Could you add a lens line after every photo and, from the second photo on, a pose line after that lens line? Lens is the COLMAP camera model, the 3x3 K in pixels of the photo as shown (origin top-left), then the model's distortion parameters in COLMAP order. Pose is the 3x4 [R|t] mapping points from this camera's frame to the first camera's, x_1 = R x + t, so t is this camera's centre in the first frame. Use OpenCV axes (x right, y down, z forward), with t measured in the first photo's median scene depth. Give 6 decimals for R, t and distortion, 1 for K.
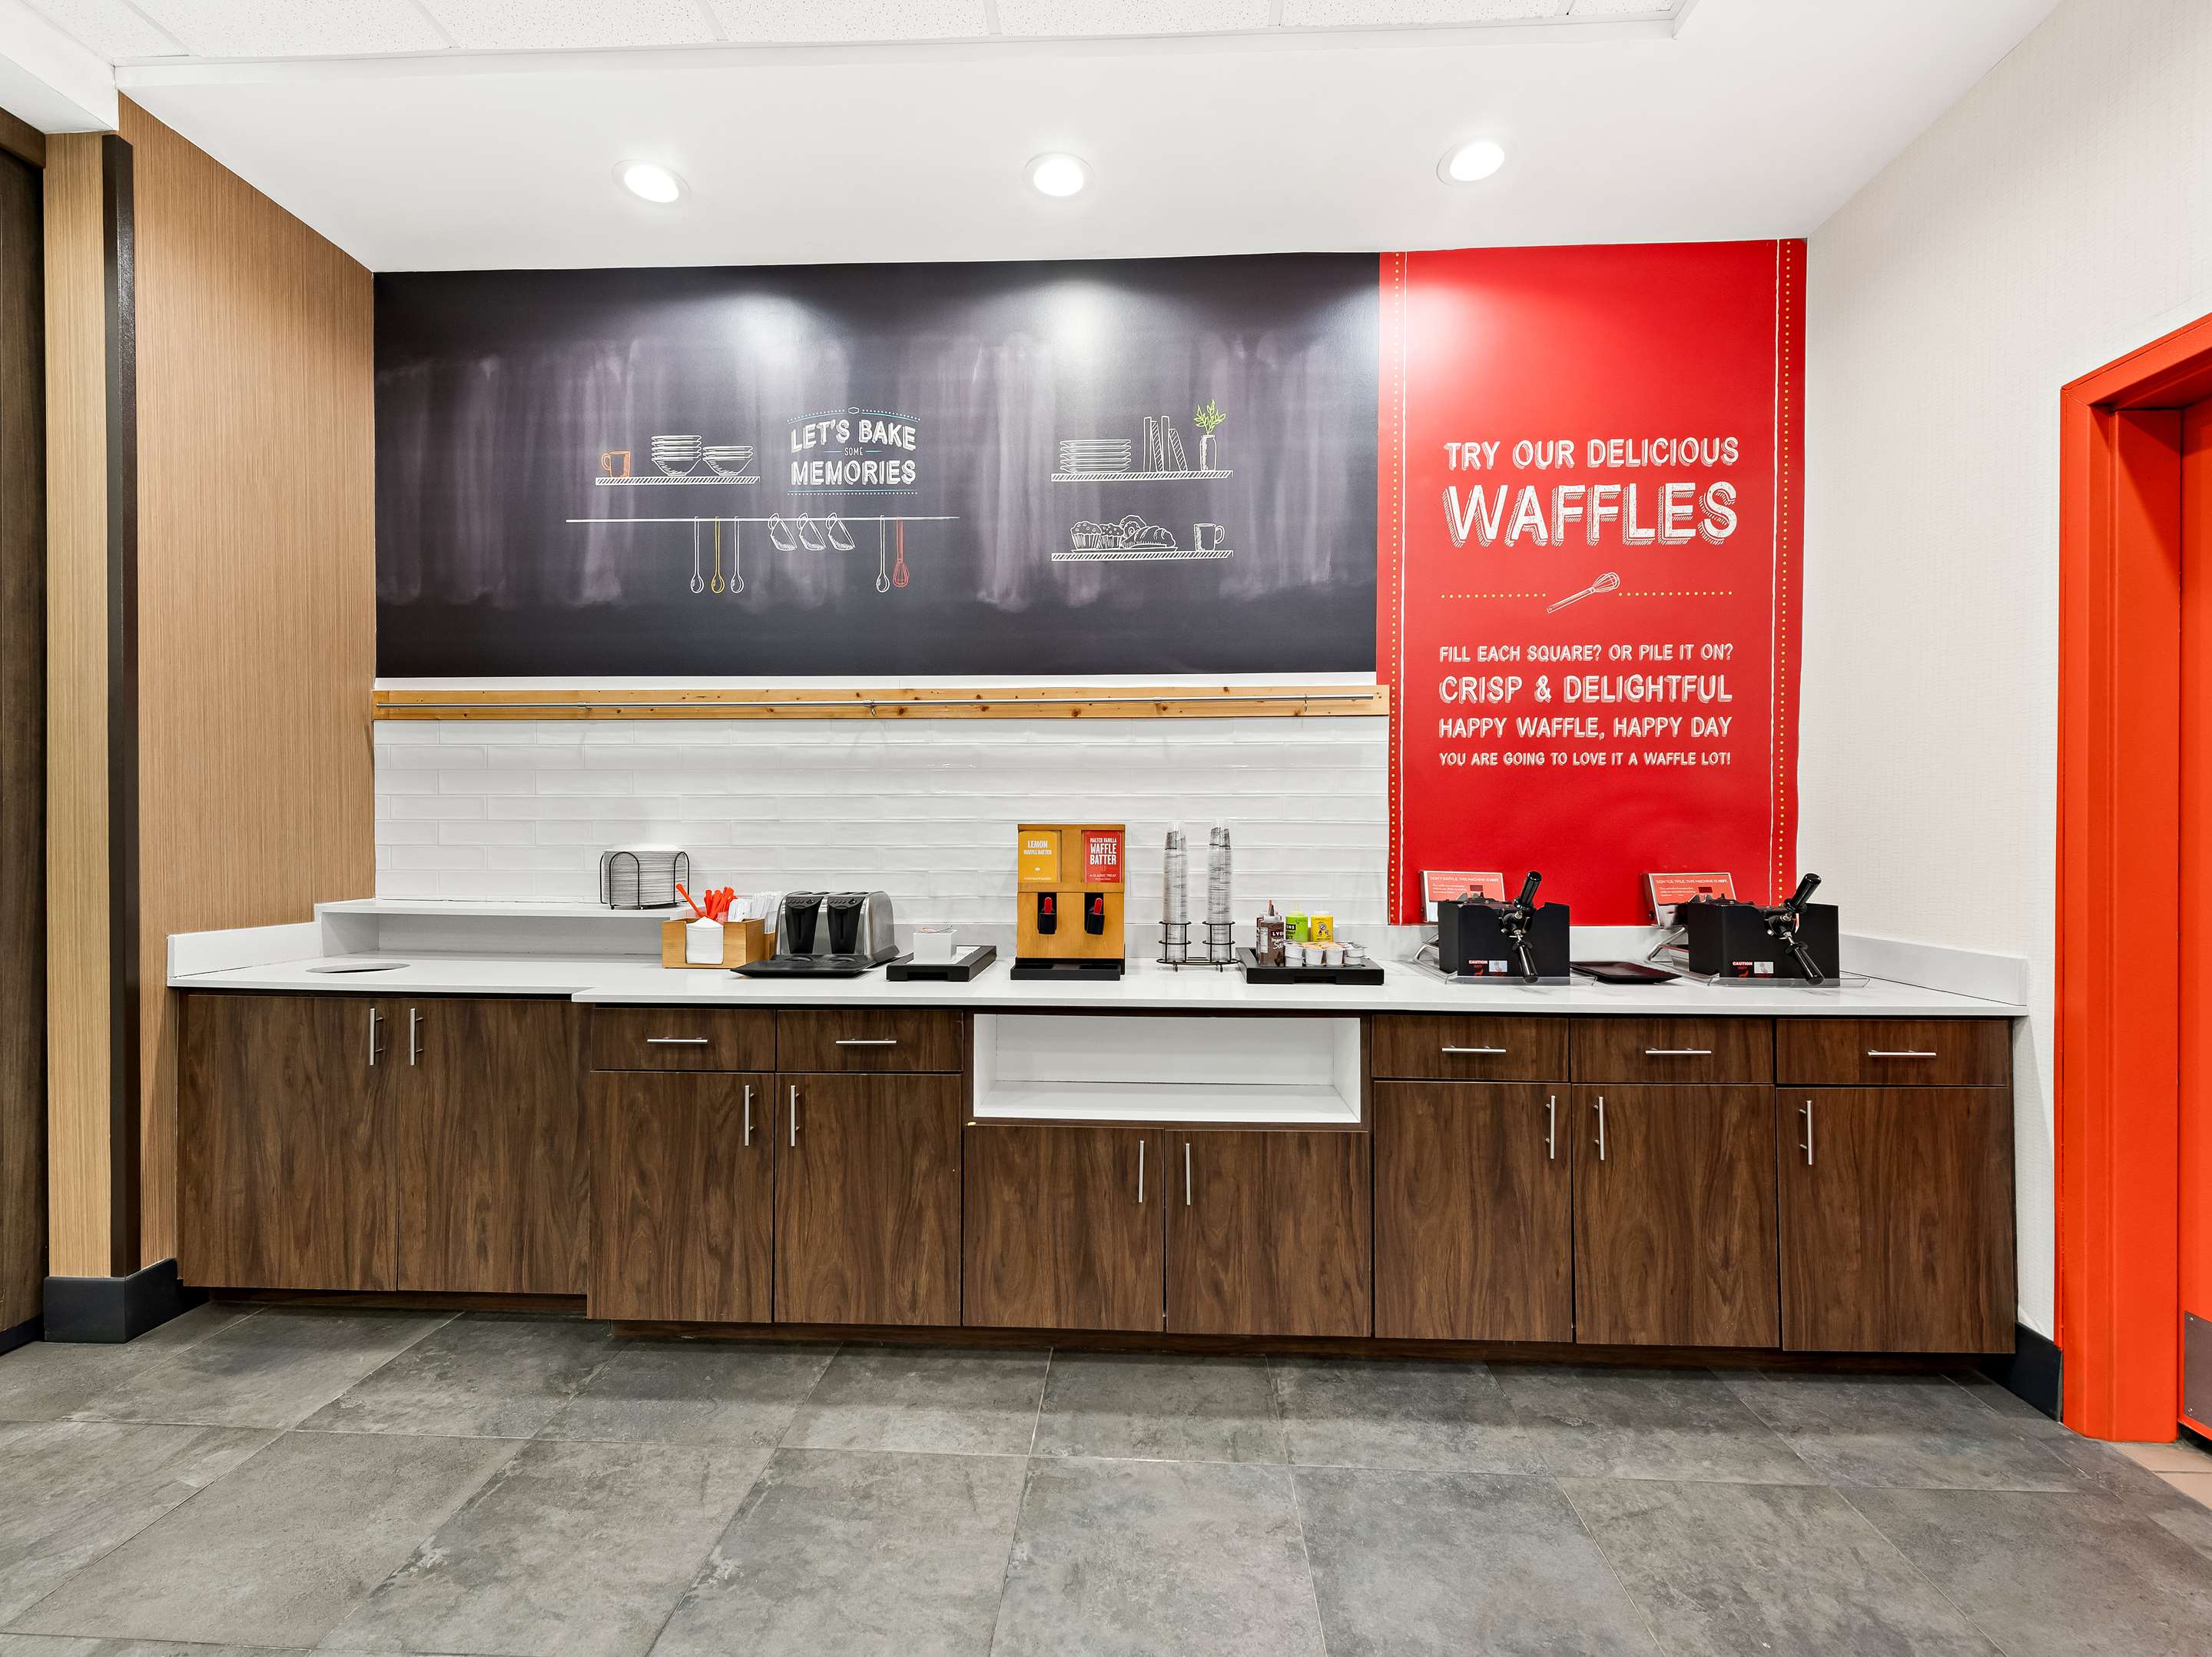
lens RADIAL K [[986.1, 0, 1108.4], [0, 986.1, 840.3], [0, 0, 1]] dist [0.011364, -0.001398]
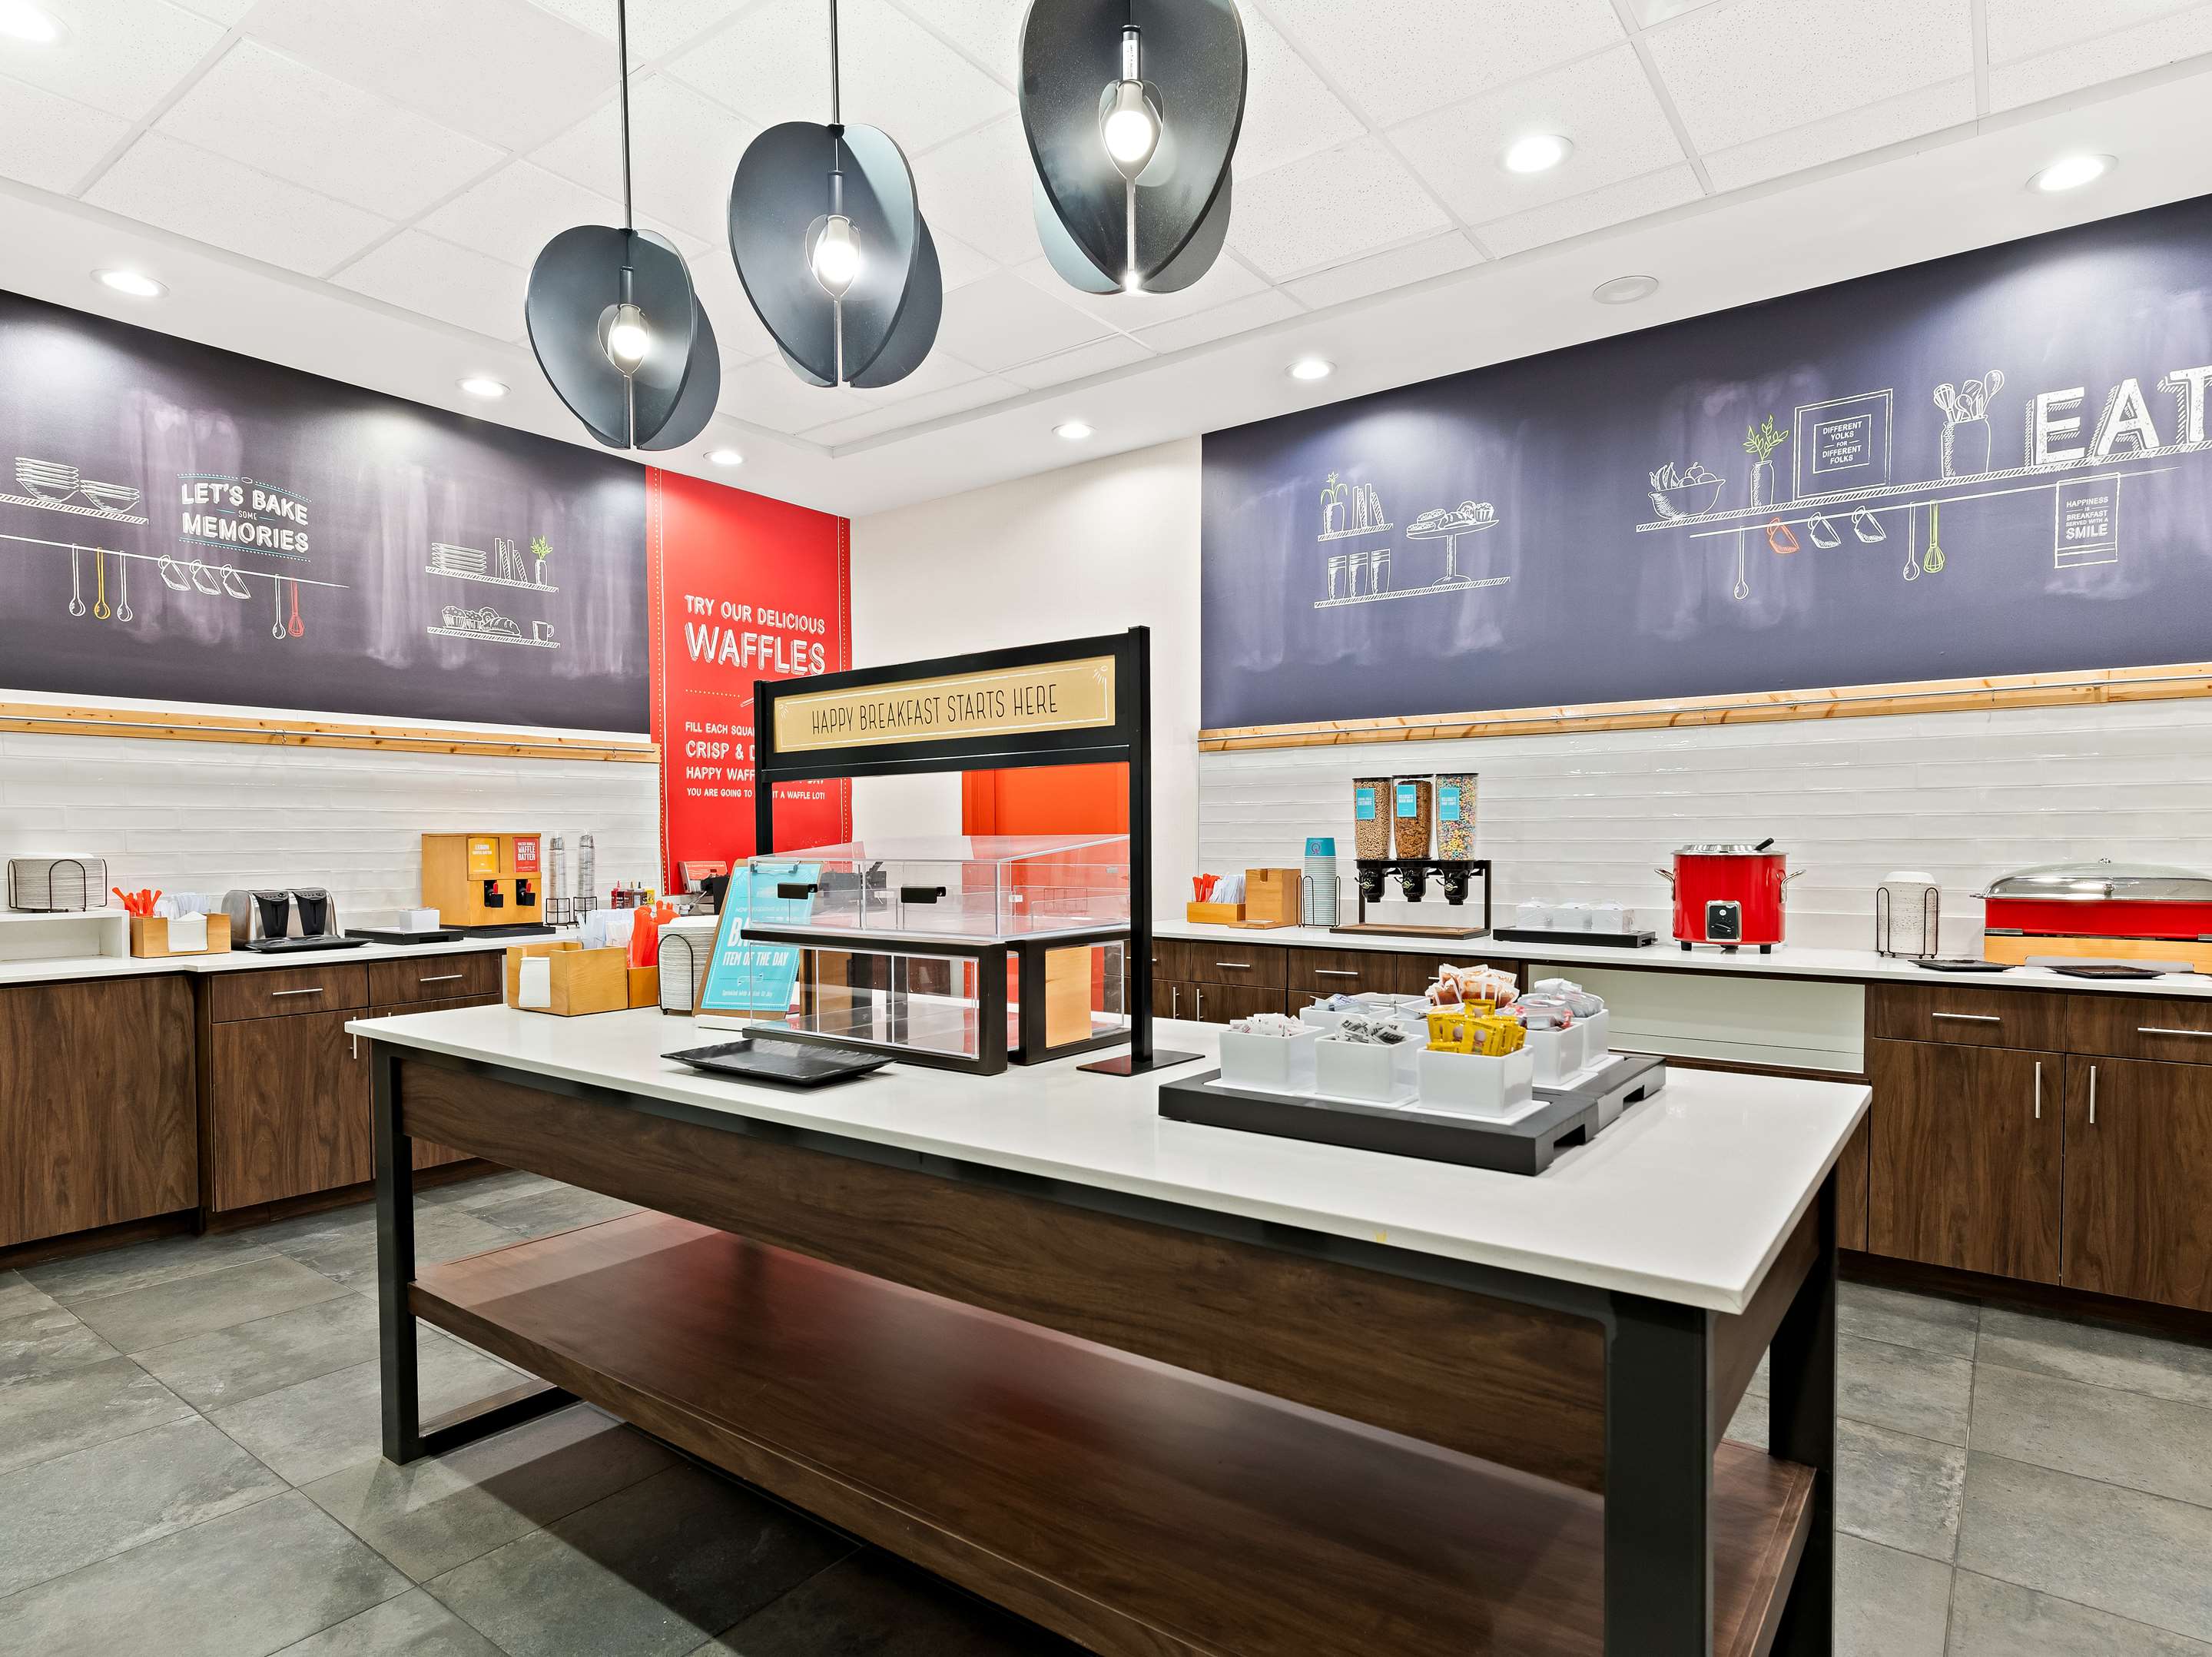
lens RADIAL K [[1212.5, 0, 1117.2], [0, 1212.5, 842.4], [0, 0, 1]] dist [0.005315, 0.001391]
pose [[0.554783, -0.008857, 0.831948, -0.921553], [0.009783, 0.999944, 0.004122, -0.001039], [-0.831938, 0.005852, 0.554838, -0.680681]]
